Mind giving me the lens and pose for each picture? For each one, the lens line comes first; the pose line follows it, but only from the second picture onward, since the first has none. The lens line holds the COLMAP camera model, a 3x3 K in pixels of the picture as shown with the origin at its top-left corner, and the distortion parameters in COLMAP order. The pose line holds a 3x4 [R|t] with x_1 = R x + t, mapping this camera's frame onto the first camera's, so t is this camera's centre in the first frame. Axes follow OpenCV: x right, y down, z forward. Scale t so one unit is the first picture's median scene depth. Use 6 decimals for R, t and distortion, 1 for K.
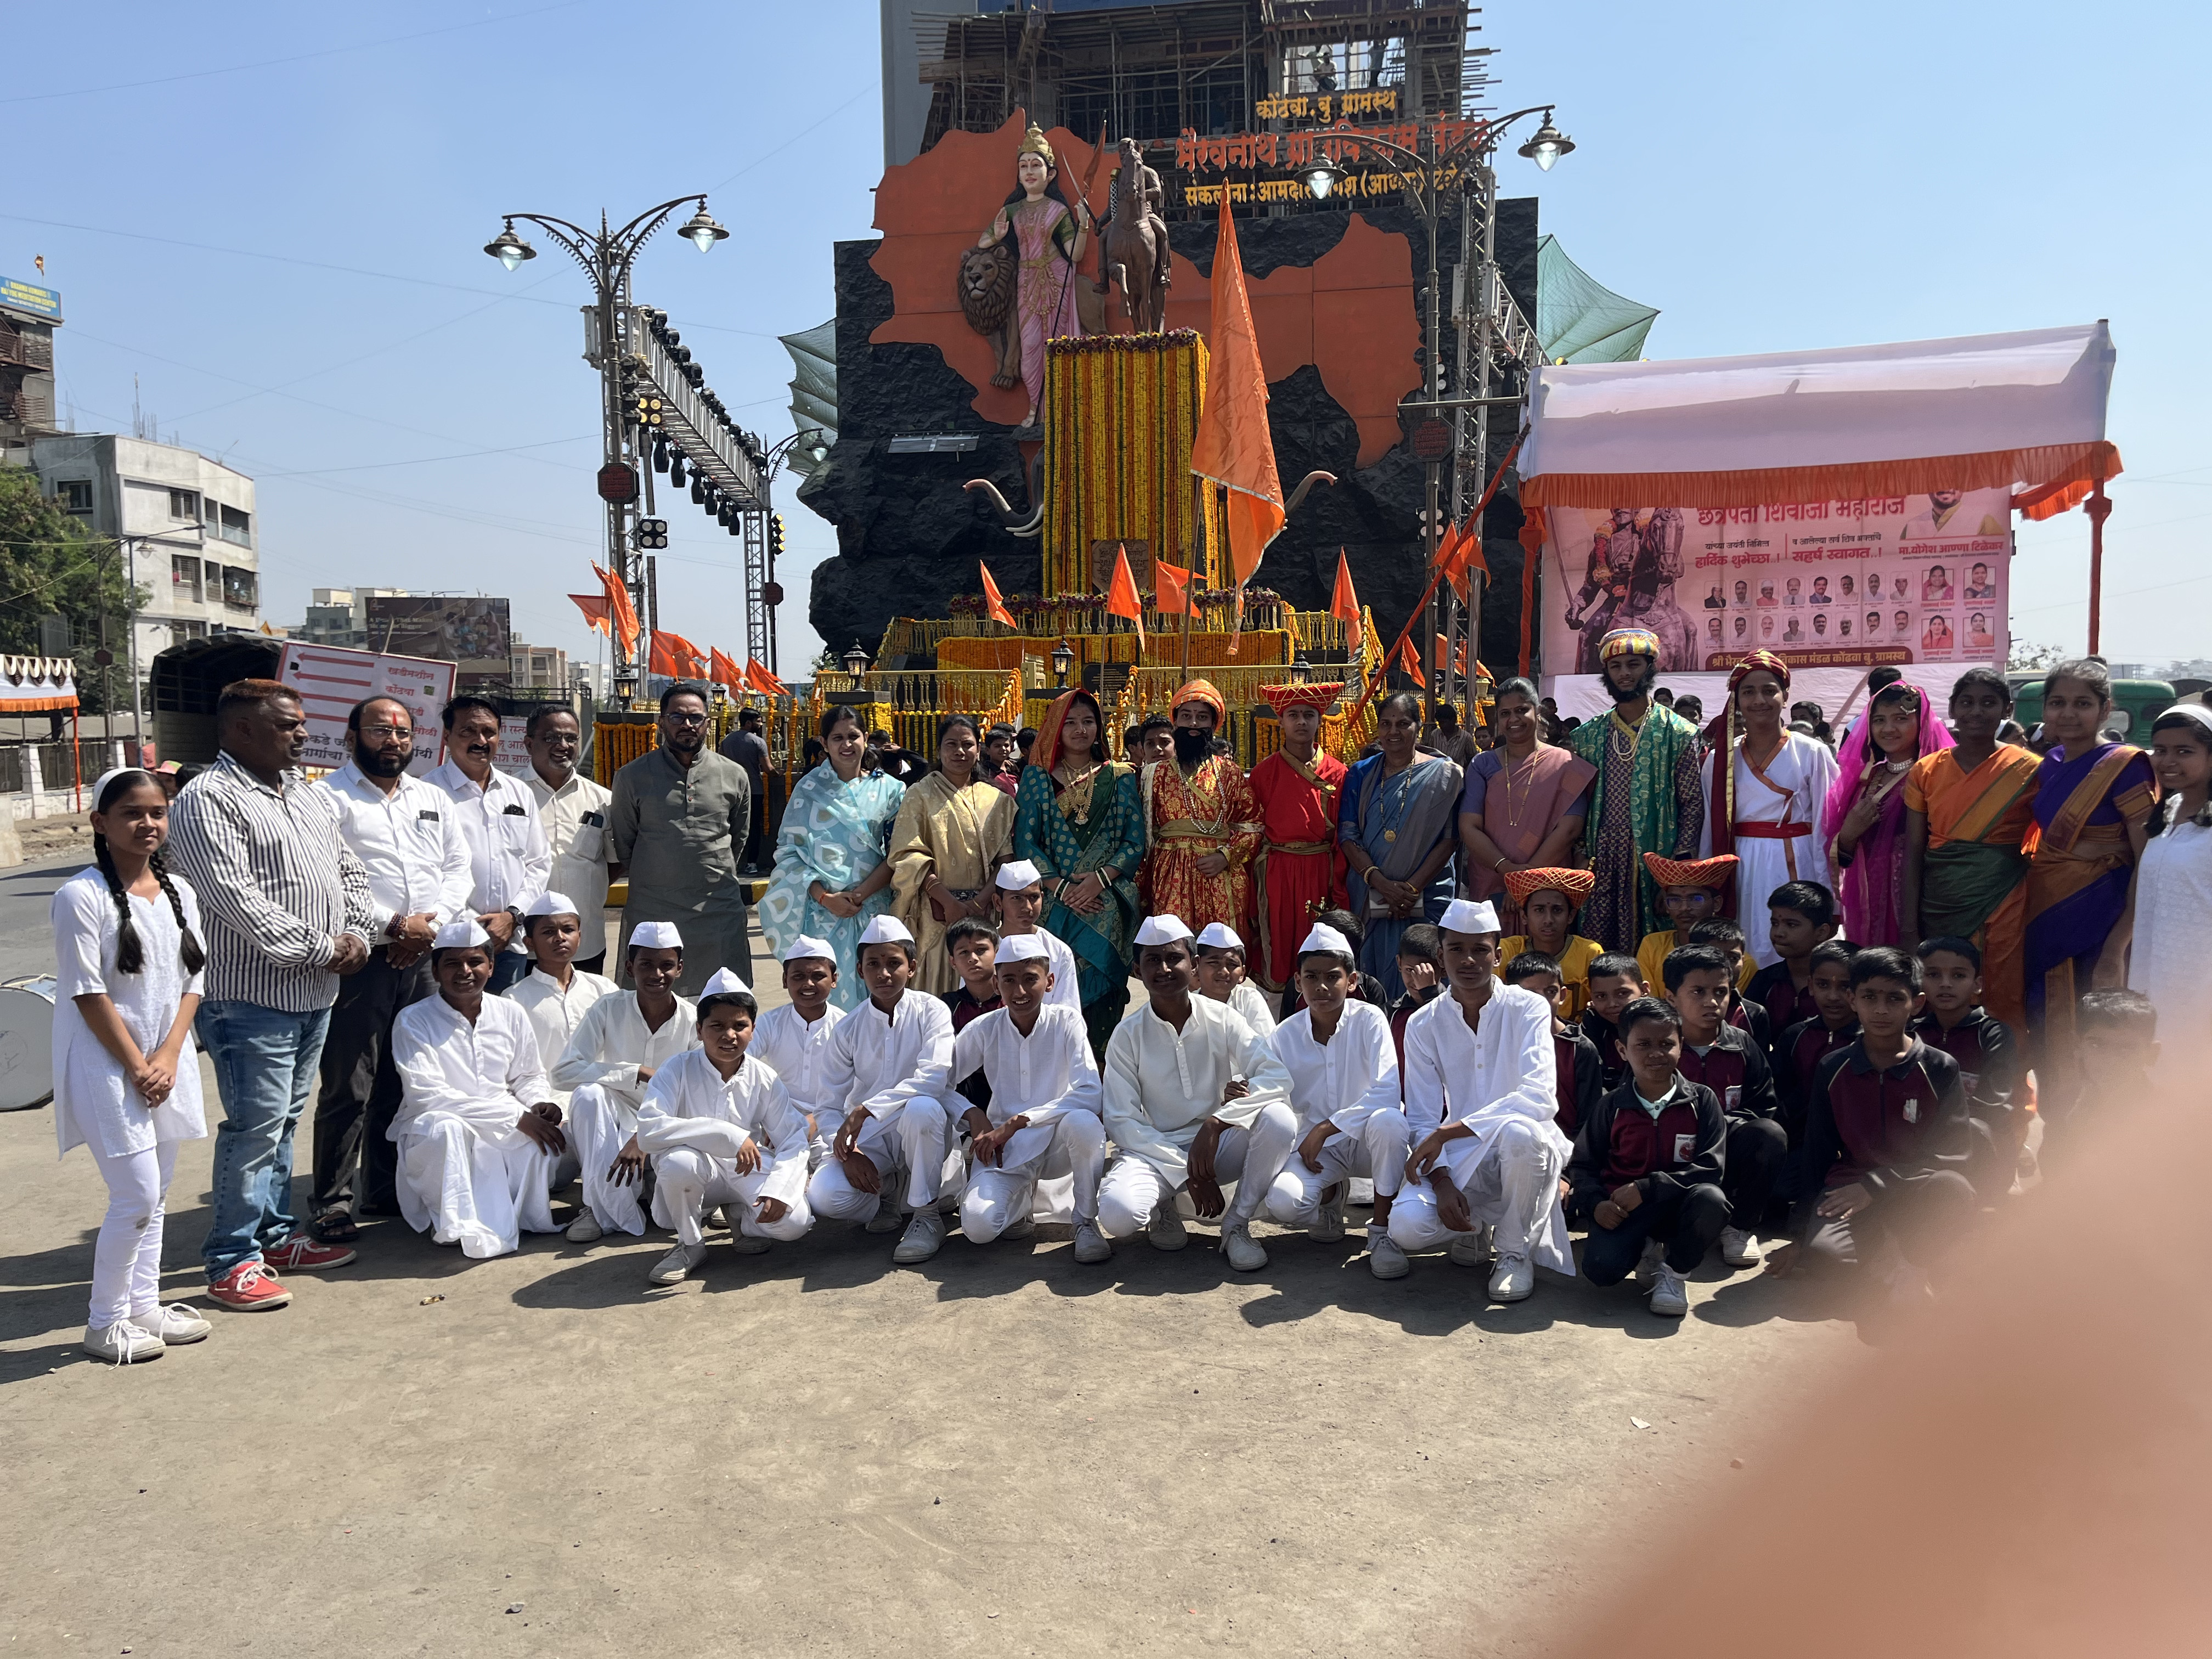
lens RADIAL K [[1690.2, 0, 1119.5], [0, 1690.2, 826.1], [0, 0, 1]] dist [0.032808, -0.006361]
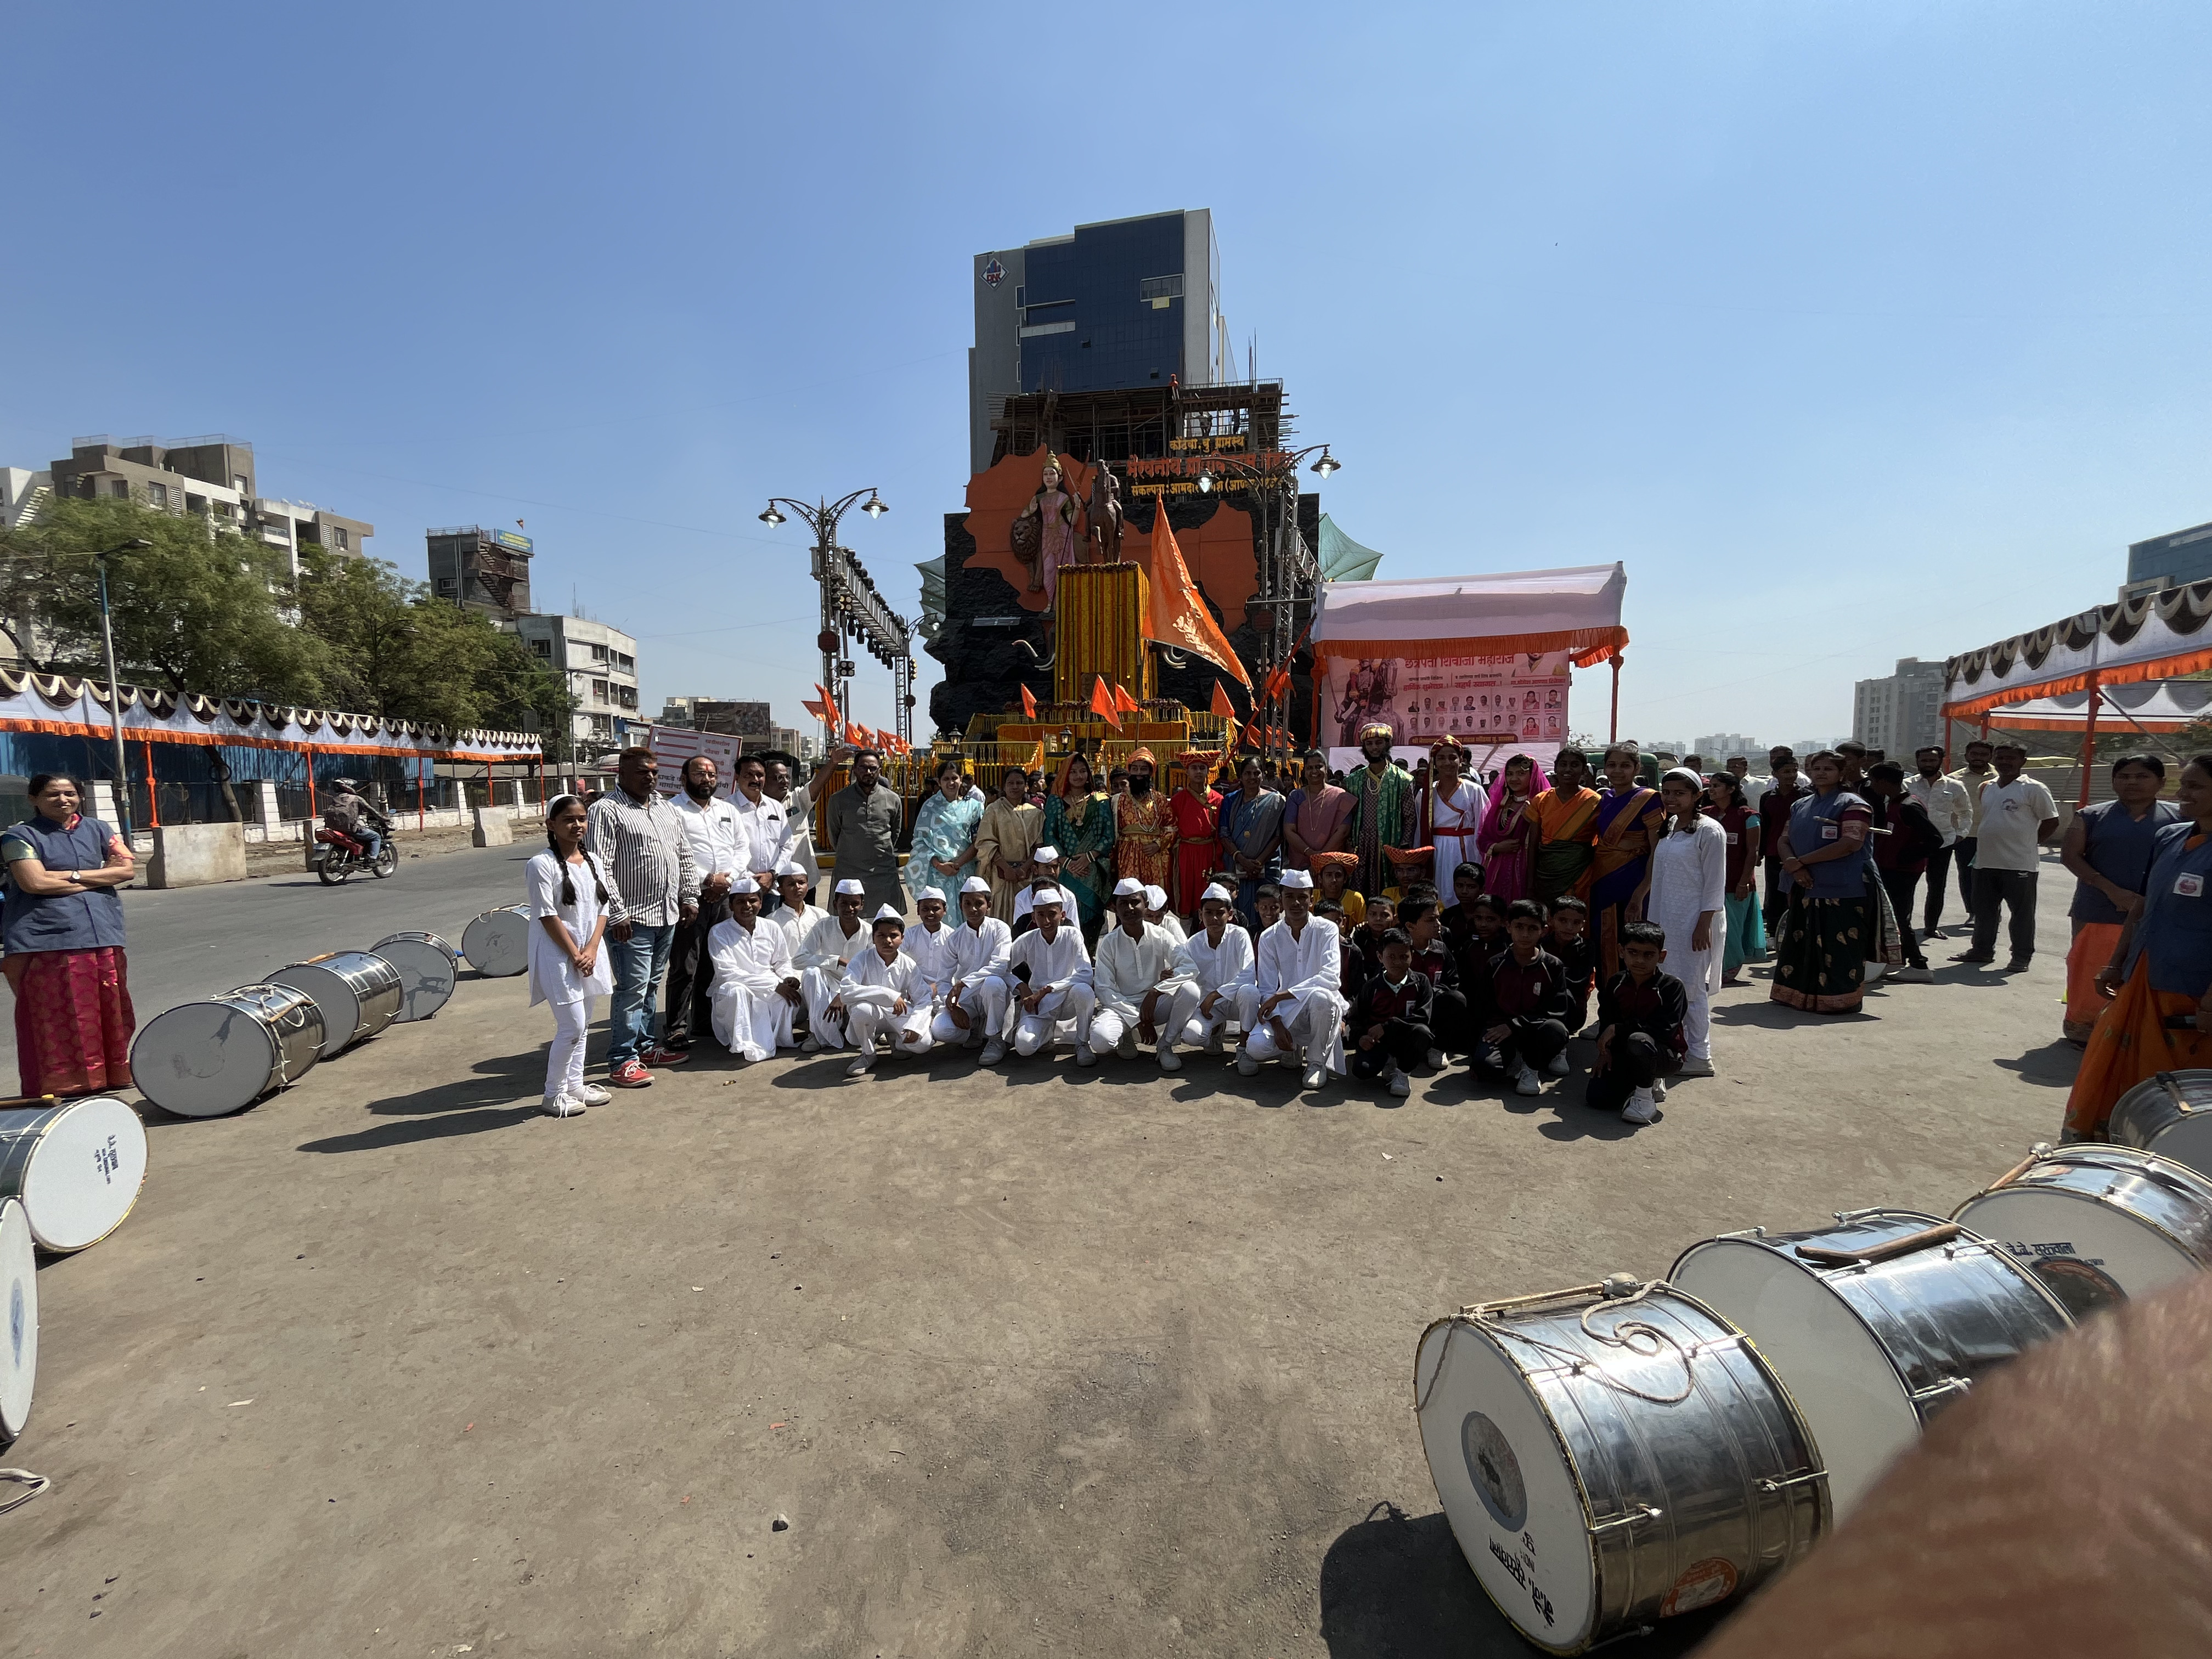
lens RADIAL K [[901.9, 0, 1095.8], [0, 901.9, 828.5], [0, 0, 1]] dist [-0.002883, -0.000530]
pose [[0.999977, 0.006136, 0.002854, -0.002499], [-0.006144, 0.999977, 0.002910, -0.000748], [-0.002836, -0.002927, 0.999992, 0.005191]]
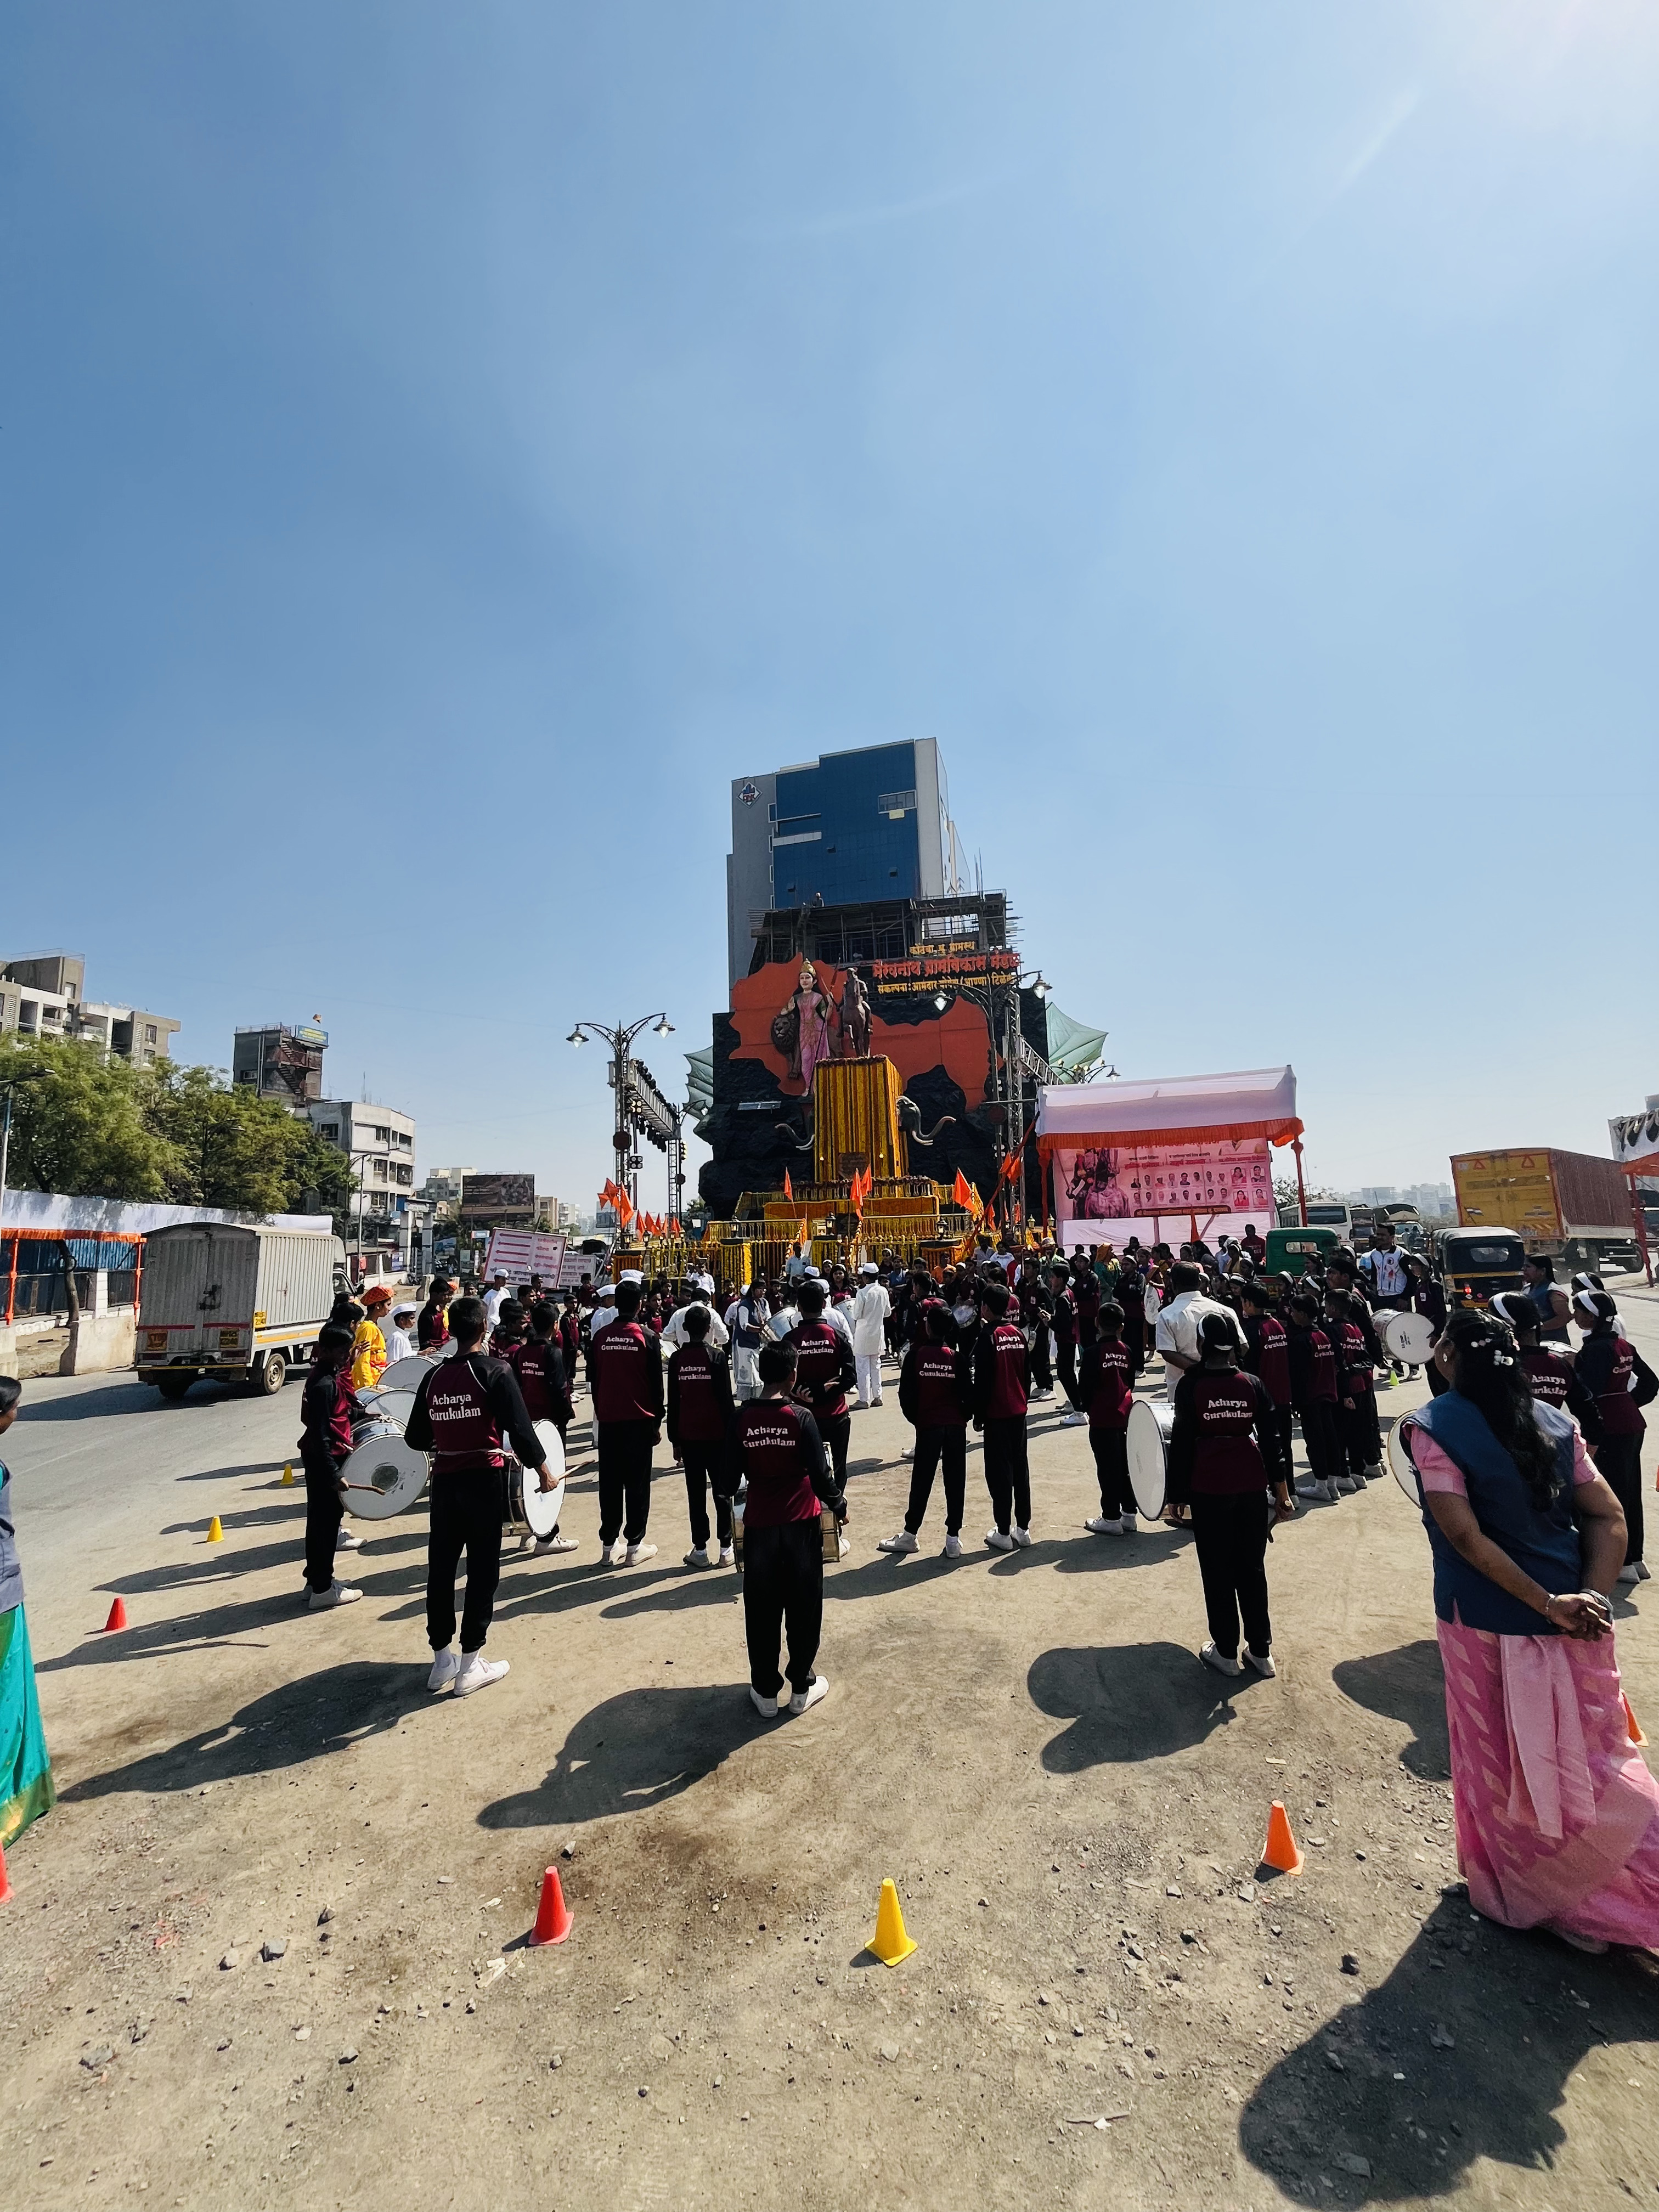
lens RADIAL K [[901.9, 0, 823.6], [0, 901.9, 1089.1], [0, 0, 1]] dist [-0.002883, -0.000530]
pose [[0.999448, -0.023196, -0.023792, -0.009249], [0.017573, 0.976674, -0.214006, -0.015264], [0.028201, 0.213470, 0.976543, -0.135441]]
